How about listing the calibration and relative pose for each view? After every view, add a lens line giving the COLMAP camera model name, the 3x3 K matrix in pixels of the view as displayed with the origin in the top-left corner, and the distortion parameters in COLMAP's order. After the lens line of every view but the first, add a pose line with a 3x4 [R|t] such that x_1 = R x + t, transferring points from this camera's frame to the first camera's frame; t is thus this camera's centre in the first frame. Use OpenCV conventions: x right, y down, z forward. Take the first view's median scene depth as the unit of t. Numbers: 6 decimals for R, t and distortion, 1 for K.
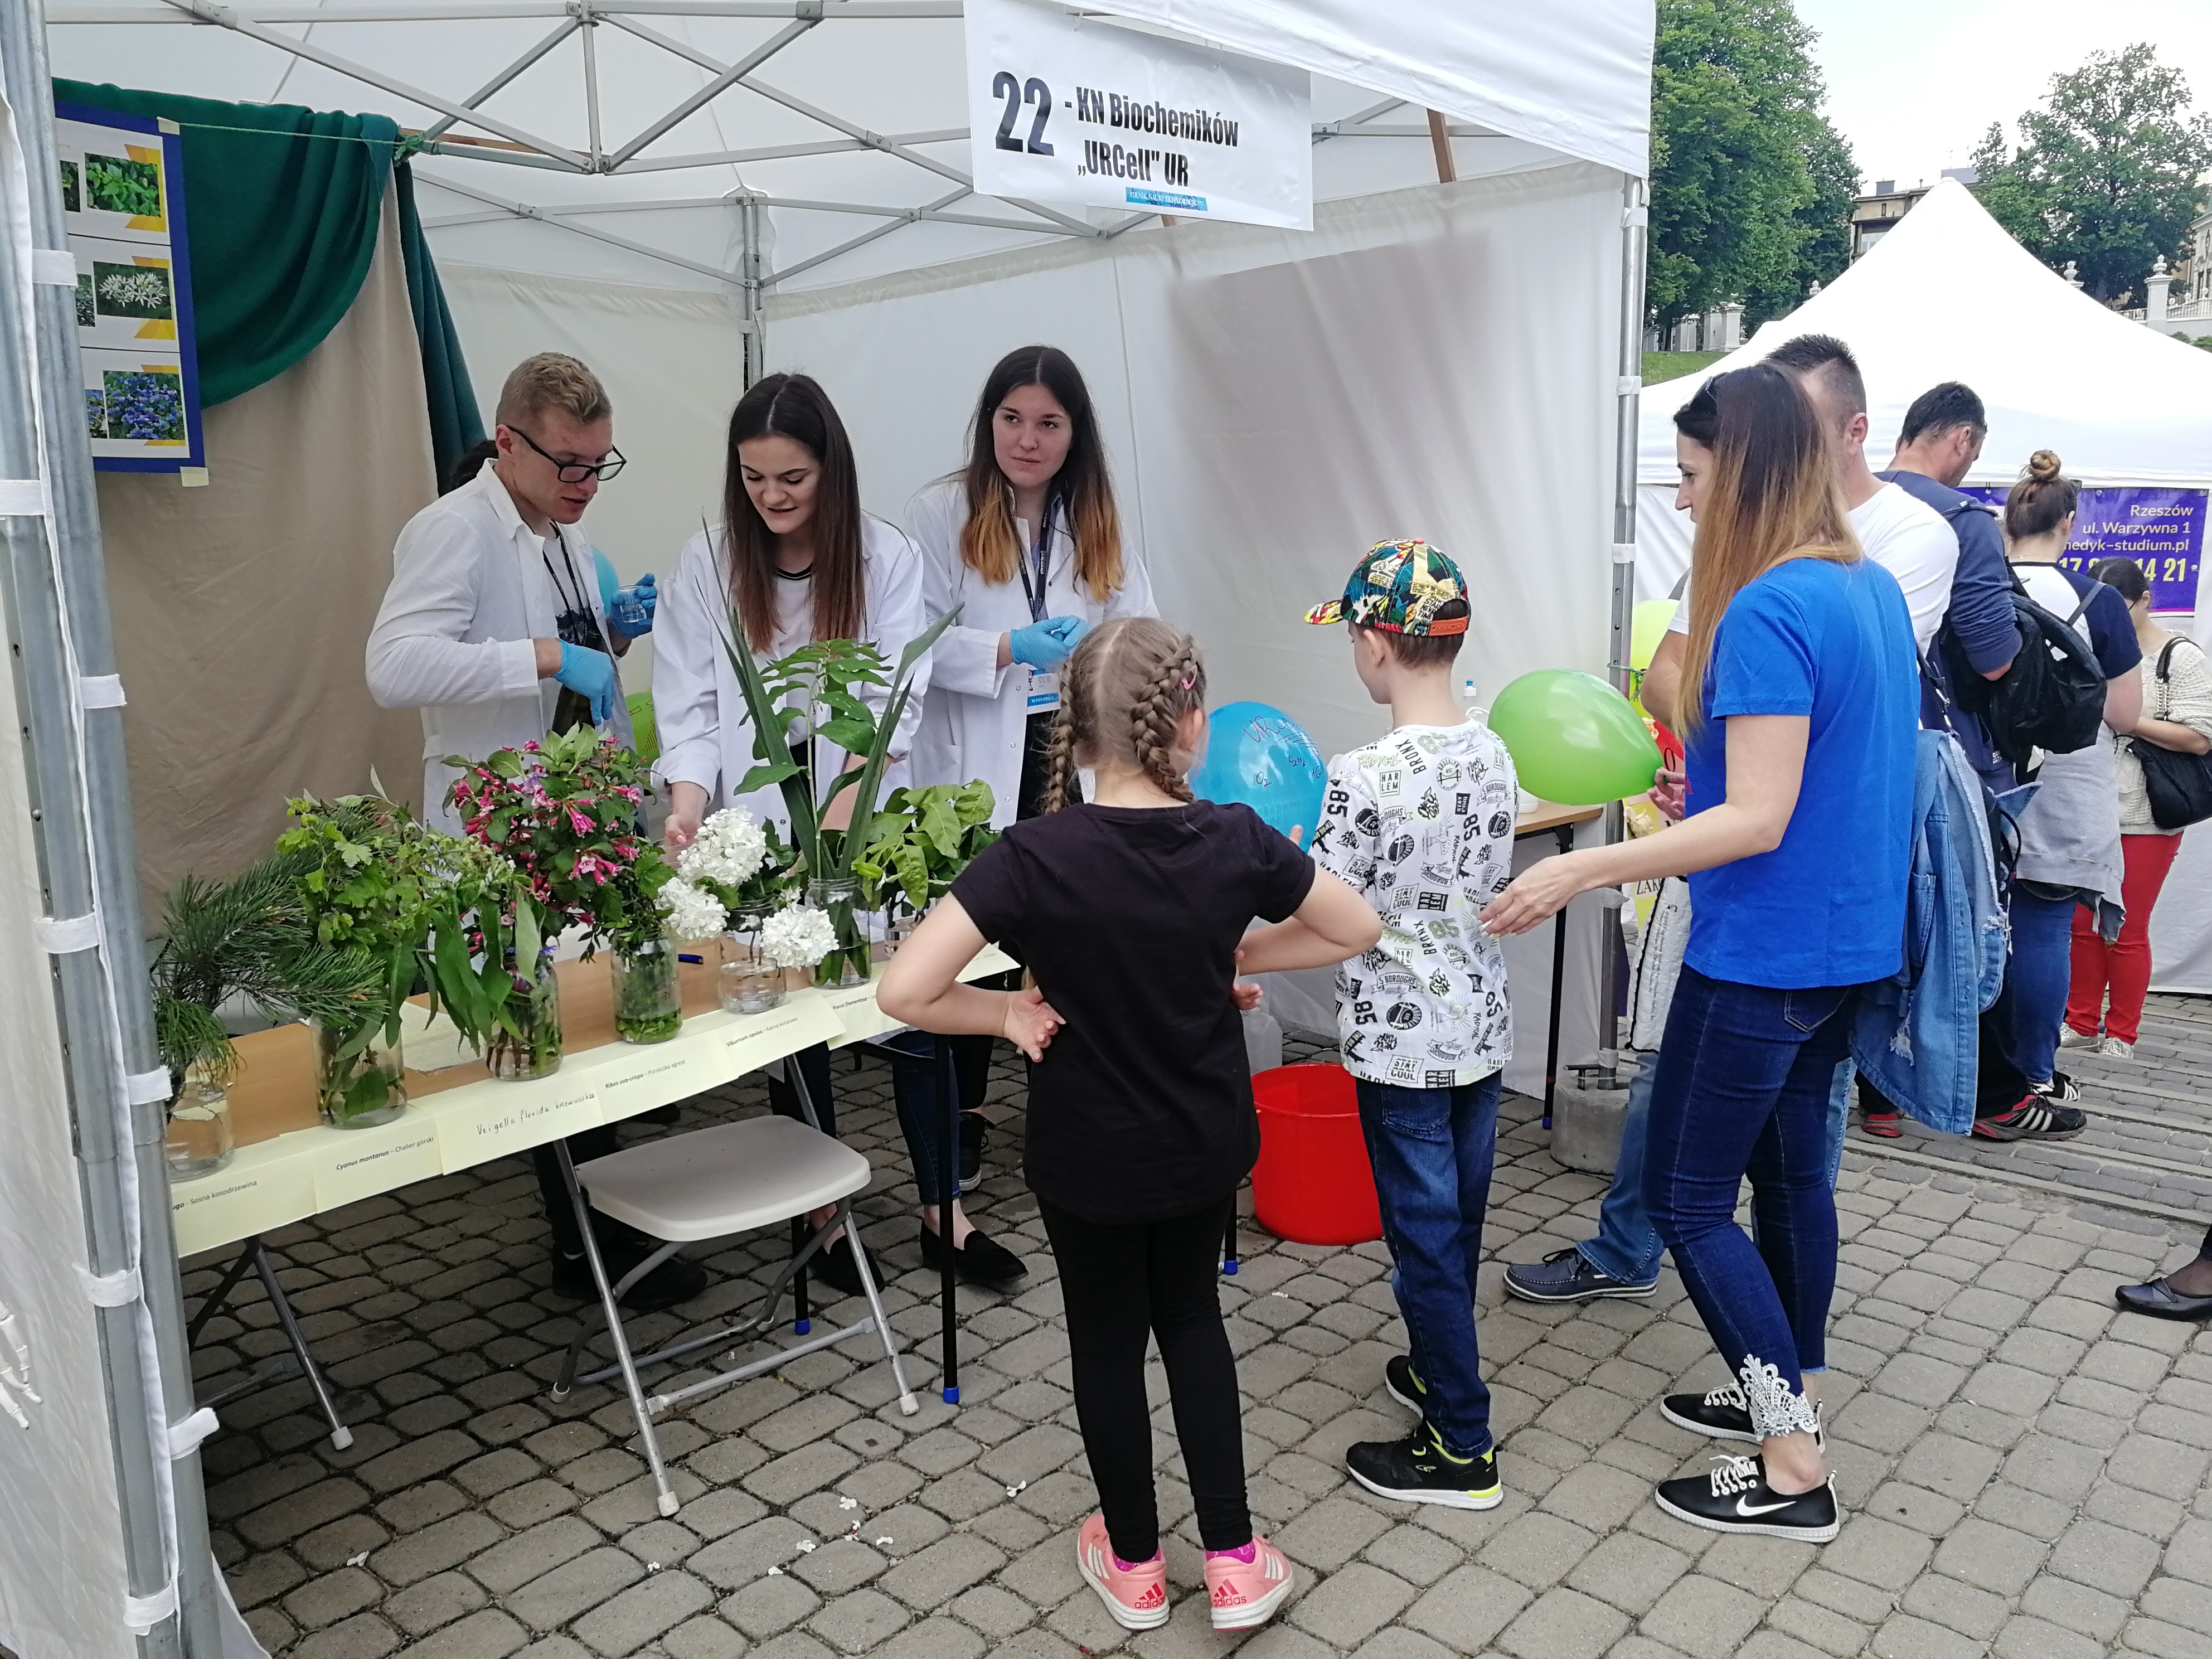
lens RADIAL K [[1787.2, 0, 1077.0], [0, 1787.2, 835.3], [0, 0, 1]] dist [0.000769, 0.007797]
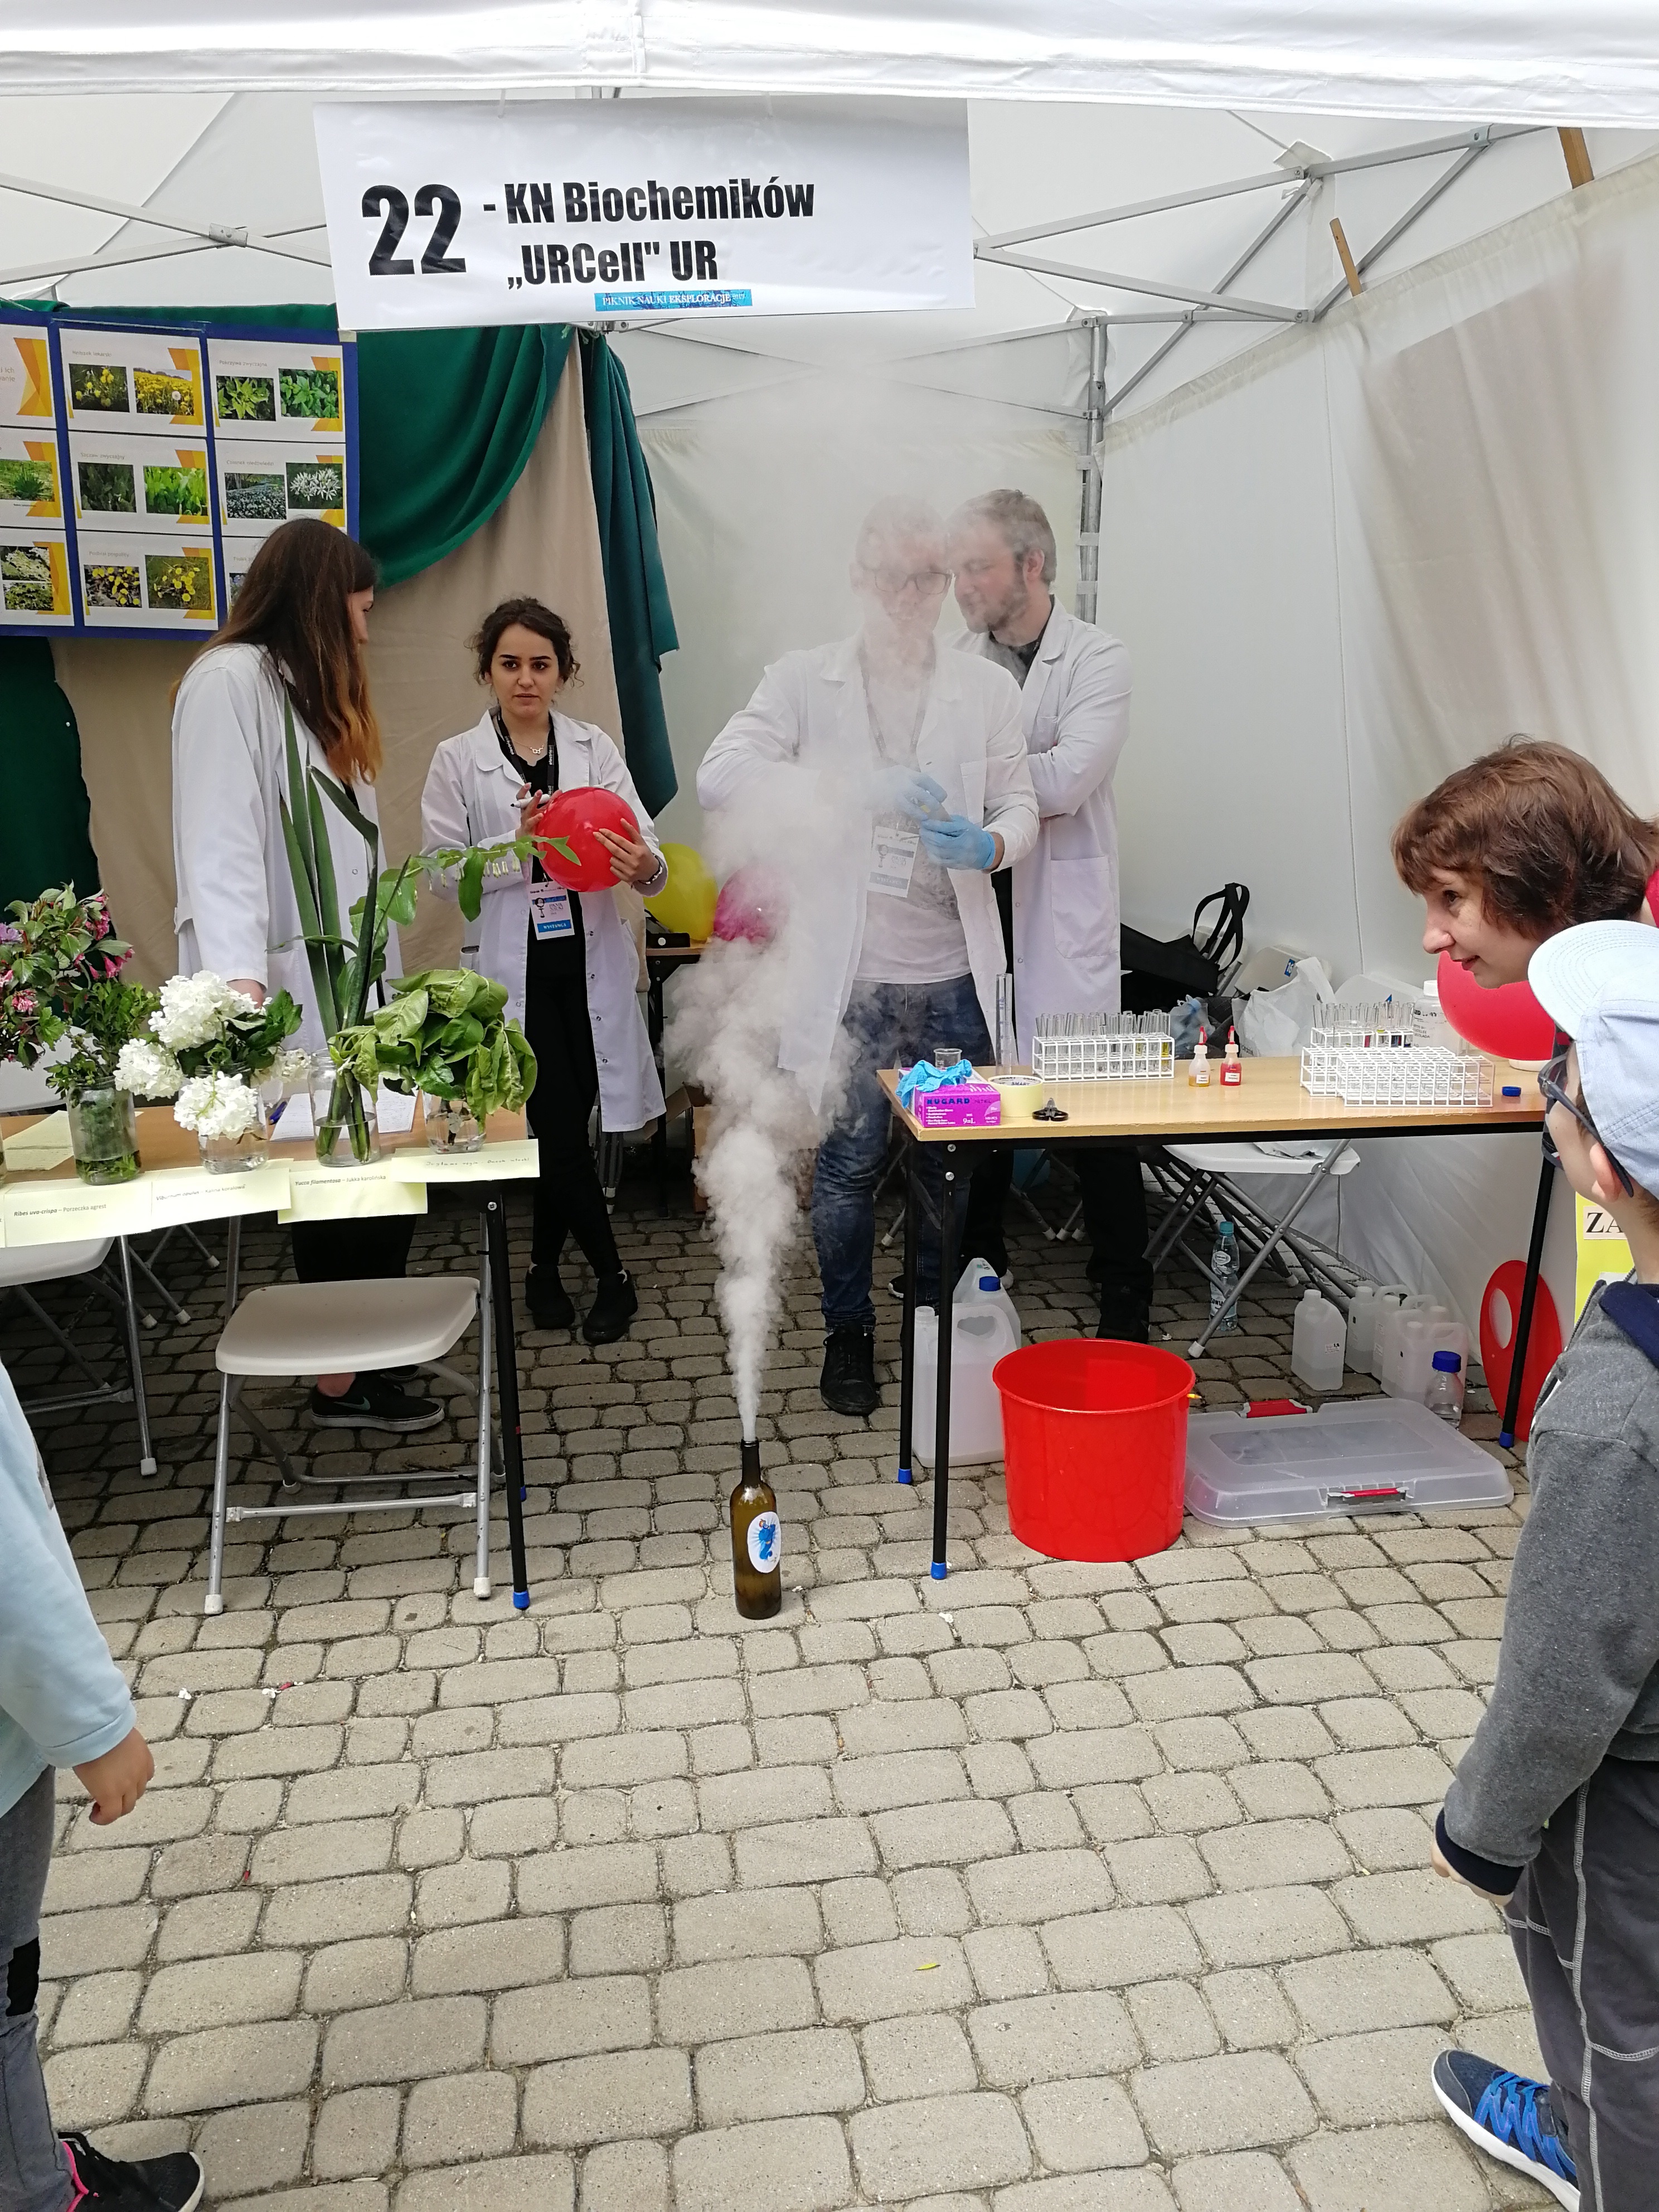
lens RADIAL K [[1764.5, 0, 829.5], [0, 1764.5, 1106.0], [0, 0, 1]] dist [0.022337, -0.011652]
pose [[0.786244, 0.138805, -0.602124, 0.489477], [-0.095632, 0.990037, 0.103355, -0.055256], [0.610471, -0.023680, 0.791684, 0.280550]]
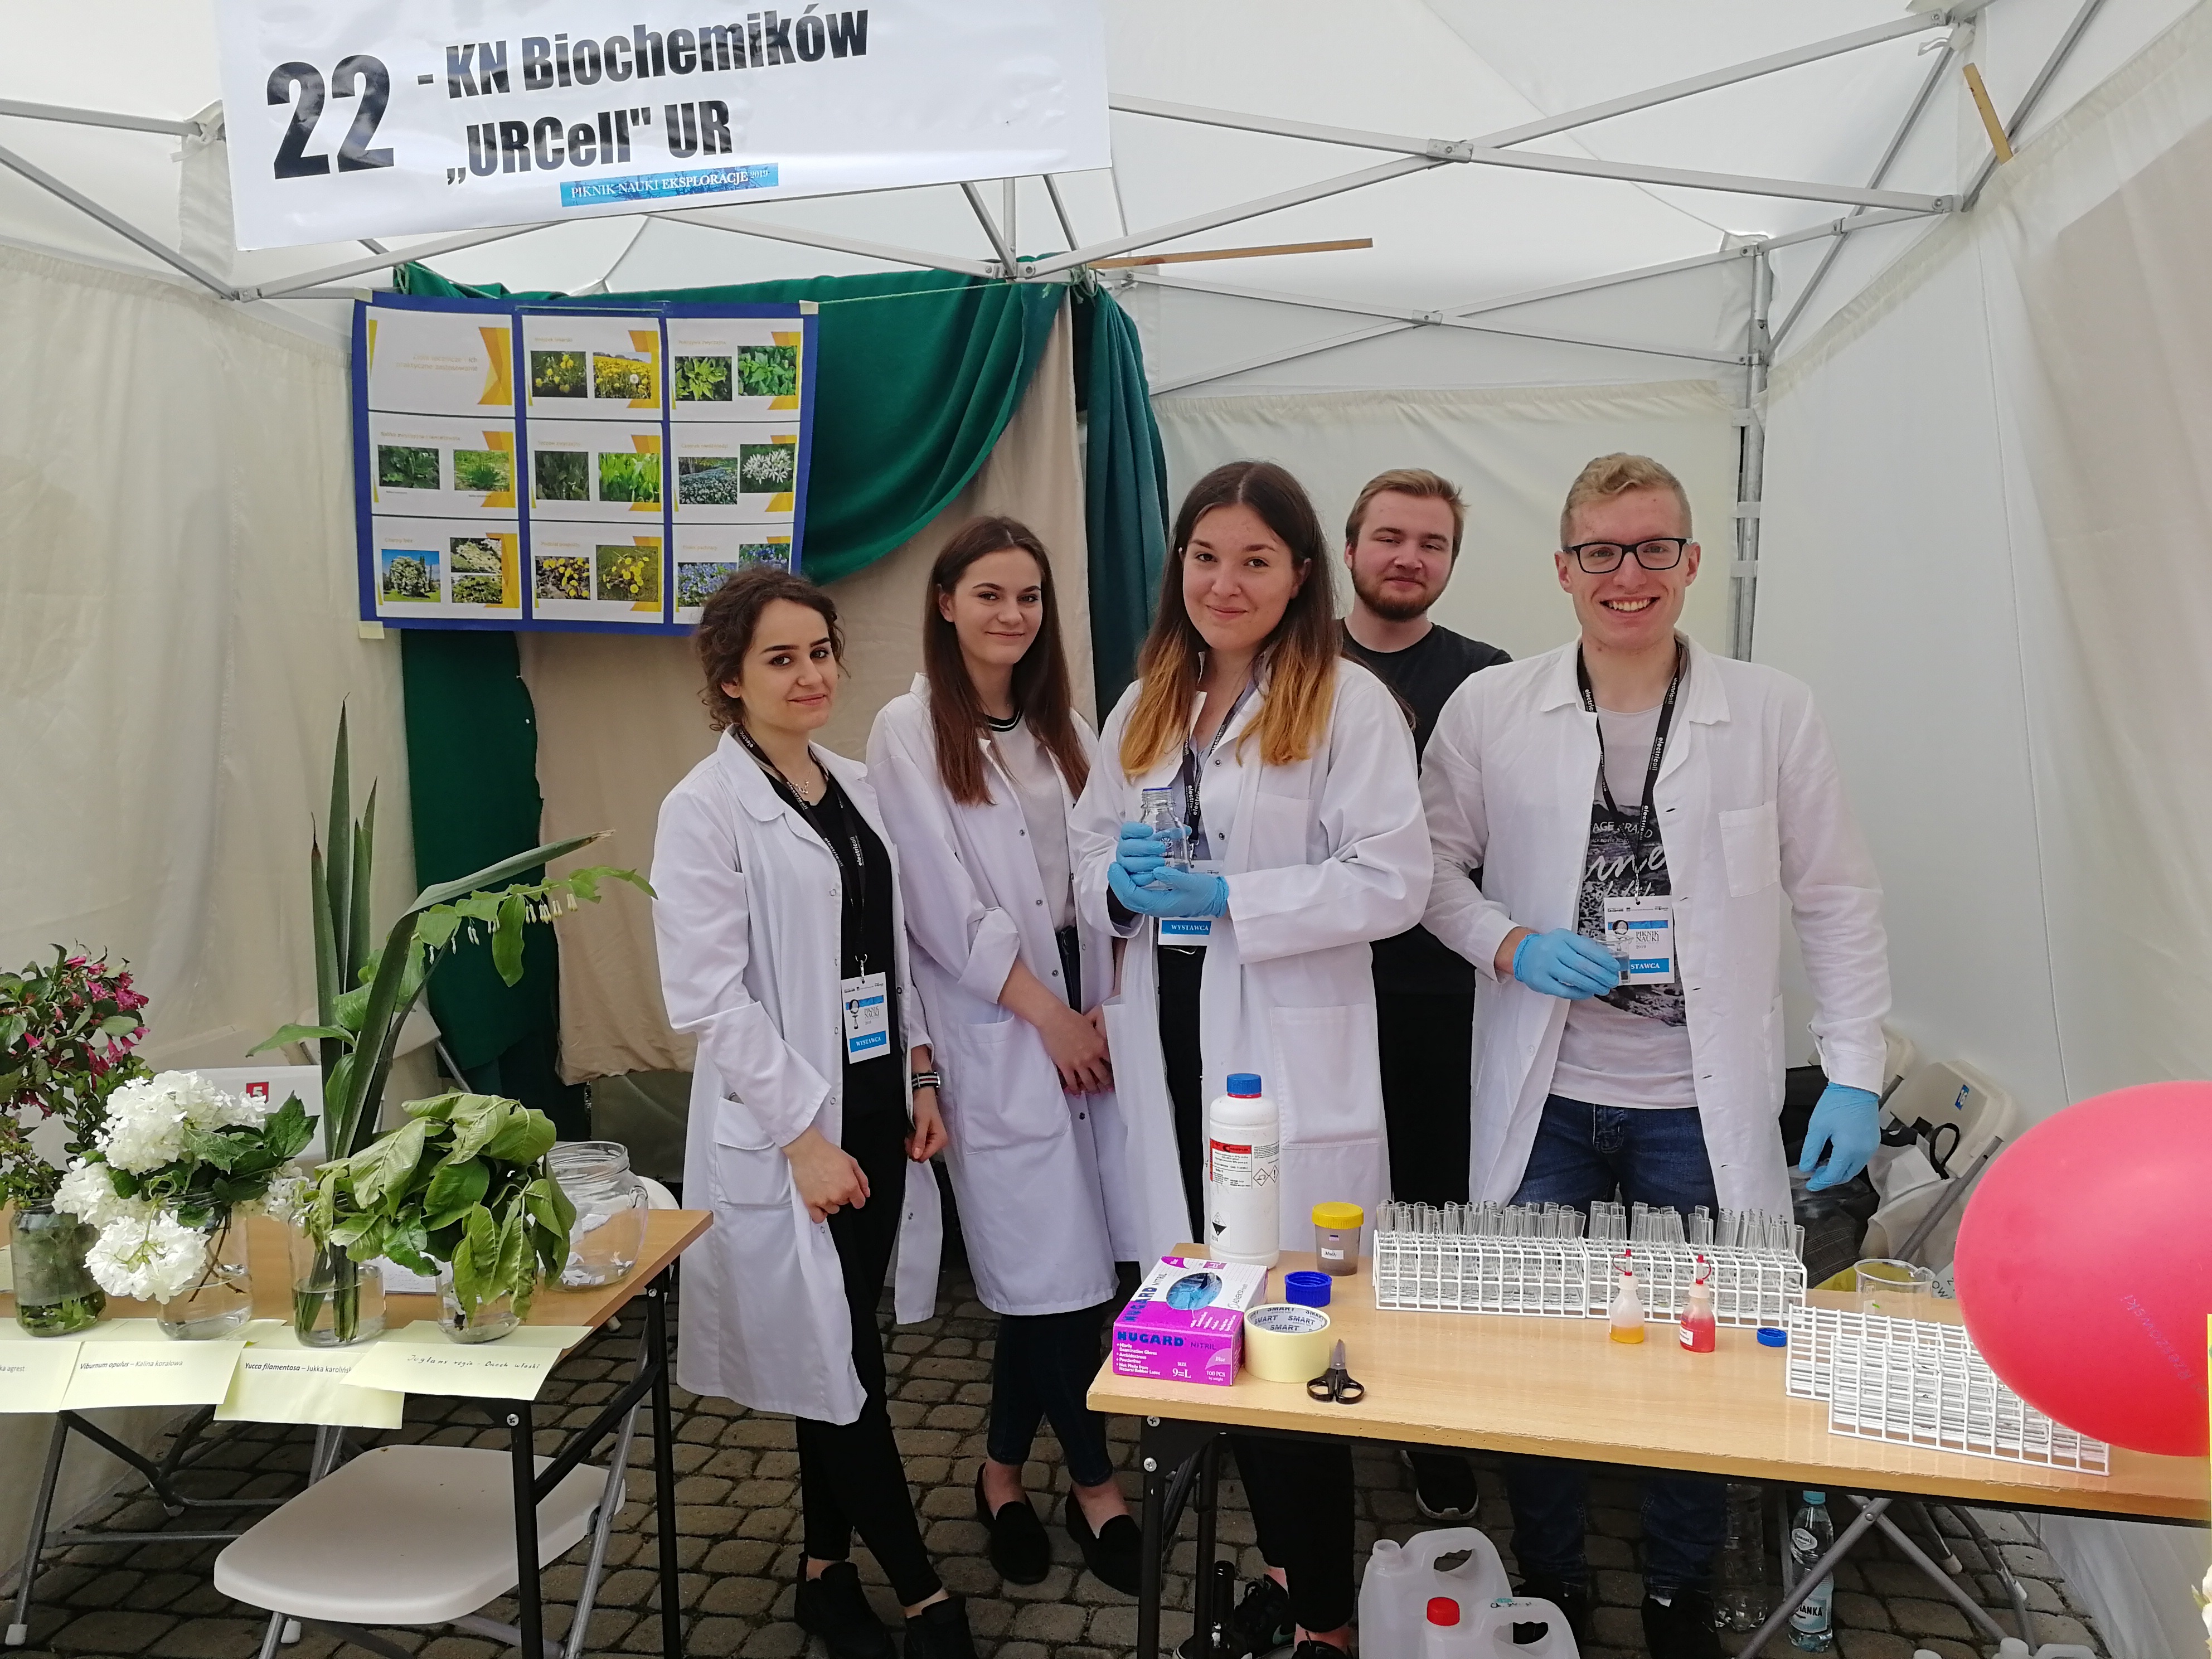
lens RADIAL K [[1764.5, 0, 1106.0], [0, 1764.5, 829.5], [0, 0, 1]] dist [0.022337, -0.011652]
pose [[0.554162, 0.081070, -0.828452, 0.463903], [-0.138608, 0.990338, 0.004195, -0.125620], [0.820788, 0.112505, 0.560044, 0.605843]]
